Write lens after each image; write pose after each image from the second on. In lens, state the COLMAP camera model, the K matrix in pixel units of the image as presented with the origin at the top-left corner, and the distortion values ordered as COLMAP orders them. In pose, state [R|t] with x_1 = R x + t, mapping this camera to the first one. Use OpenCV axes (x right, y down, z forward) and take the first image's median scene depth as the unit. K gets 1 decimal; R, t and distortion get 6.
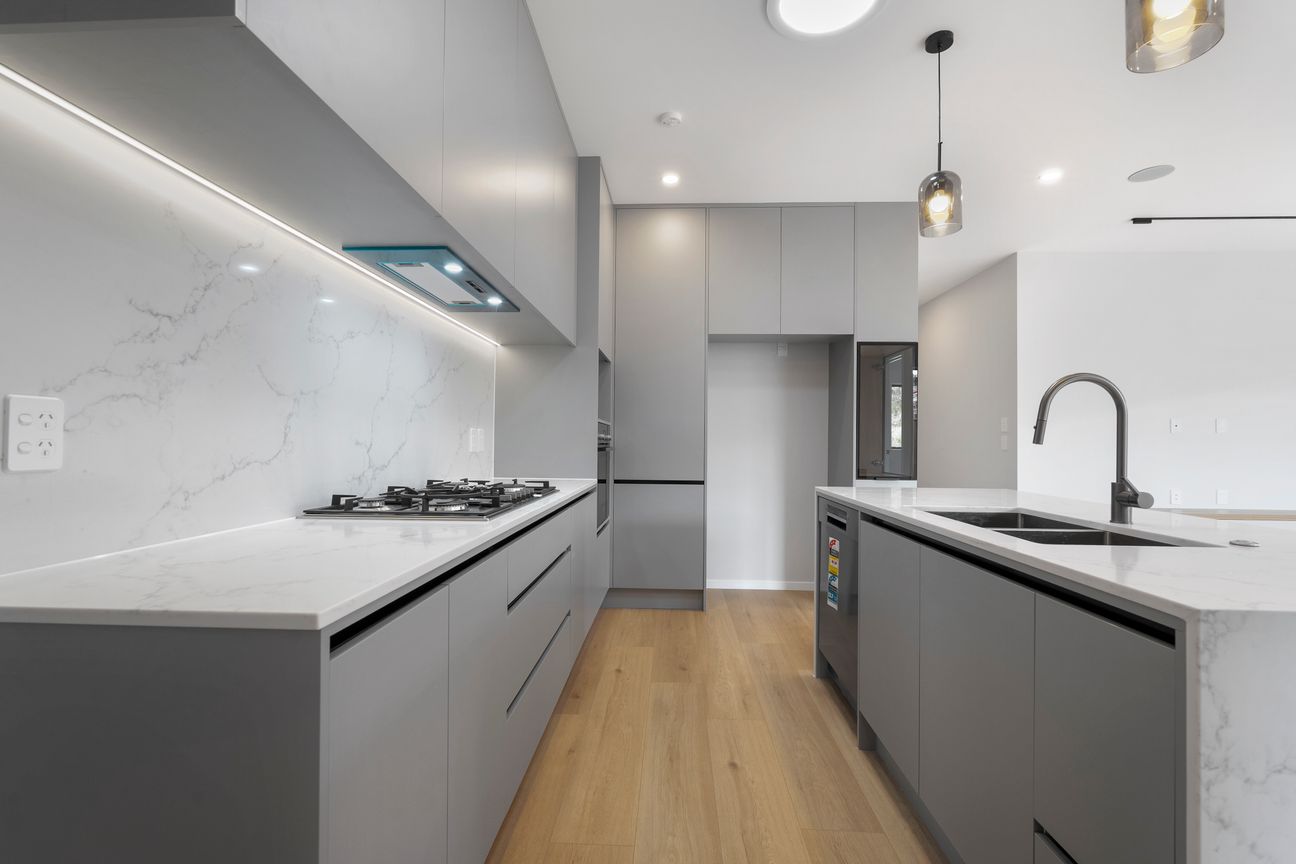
lens RADIAL K [[563.9, 0, 640.3], [0, 563.9, 437.3], [0, 0, 1]] dist [-0.000569, -0.000074]
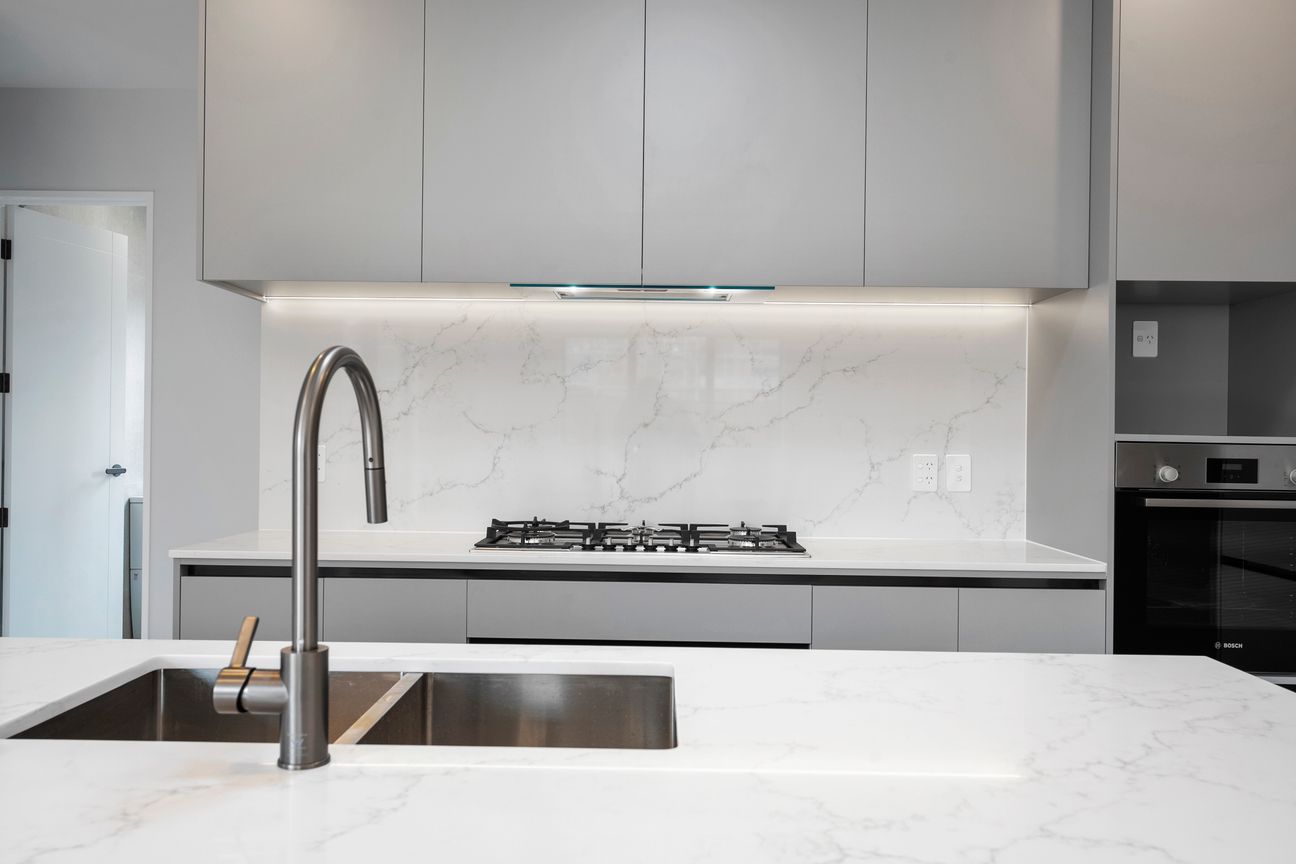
lens RADIAL K [[991.3, 0, 648.0], [0, 991.3, 432.0], [0, 0, 1]] dist [-0.004956, -0.004259]
pose [[0.039989, -0.009632, -0.999154, 1.345006], [-0.004190, 0.999943, -0.009807, -0.047582], [0.999191, 0.004578, 0.039946, 1.083965]]
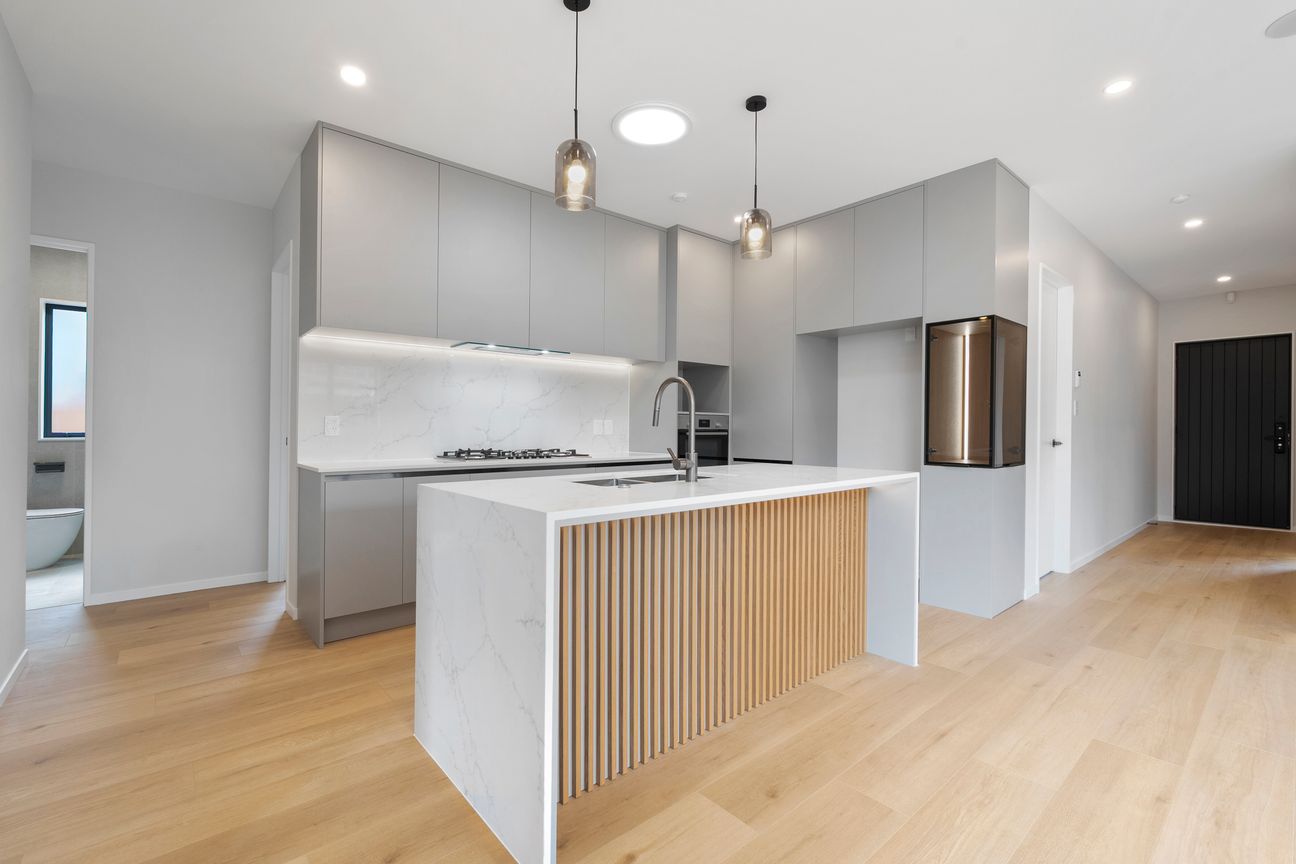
lens RADIAL K [[570.2, 0, 642.8], [0, 570.2, 426.5], [0, 0, 1]] dist [-0.000708, 0.000012]
pose [[0.690125, -0.009267, -0.723631, 1.650657], [0.009369, 0.999949, -0.003871, 0.016093], [0.723630, -0.004108, 0.690176, -0.071598]]
